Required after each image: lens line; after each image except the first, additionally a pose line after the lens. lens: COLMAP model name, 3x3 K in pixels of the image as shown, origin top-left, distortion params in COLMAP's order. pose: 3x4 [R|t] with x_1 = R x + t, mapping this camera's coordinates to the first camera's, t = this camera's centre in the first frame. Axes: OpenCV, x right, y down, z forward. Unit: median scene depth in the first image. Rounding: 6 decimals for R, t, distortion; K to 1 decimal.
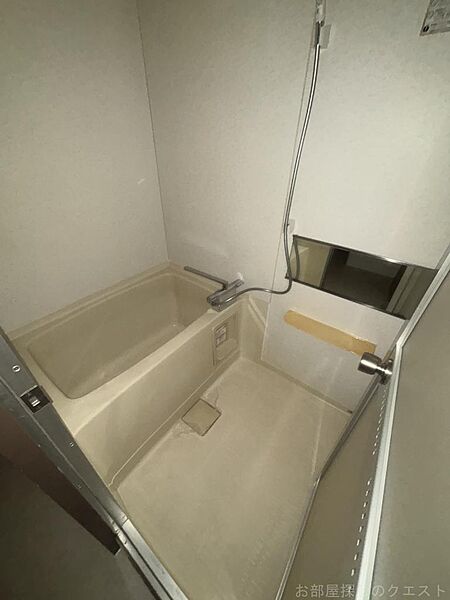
lens RADIAL K [[243.4, 0, 224.8], [0, 243.4, 297.5], [0, 0, 1]] dist [0.001537, 0.000457]
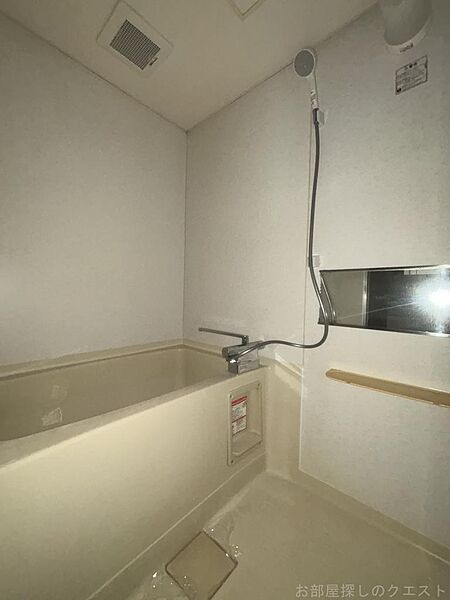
lens RADIAL K [[243.4, 0, 222.9], [0, 243.4, 299.4], [0, 0, 1]] dist [0.001537, 0.000457]
pose [[0.996312, 0.006953, -0.085527, -0.004895], [-0.053453, 0.829991, -0.555210, 0.303770], [0.067127, 0.557733, 0.827301, 0.226619]]
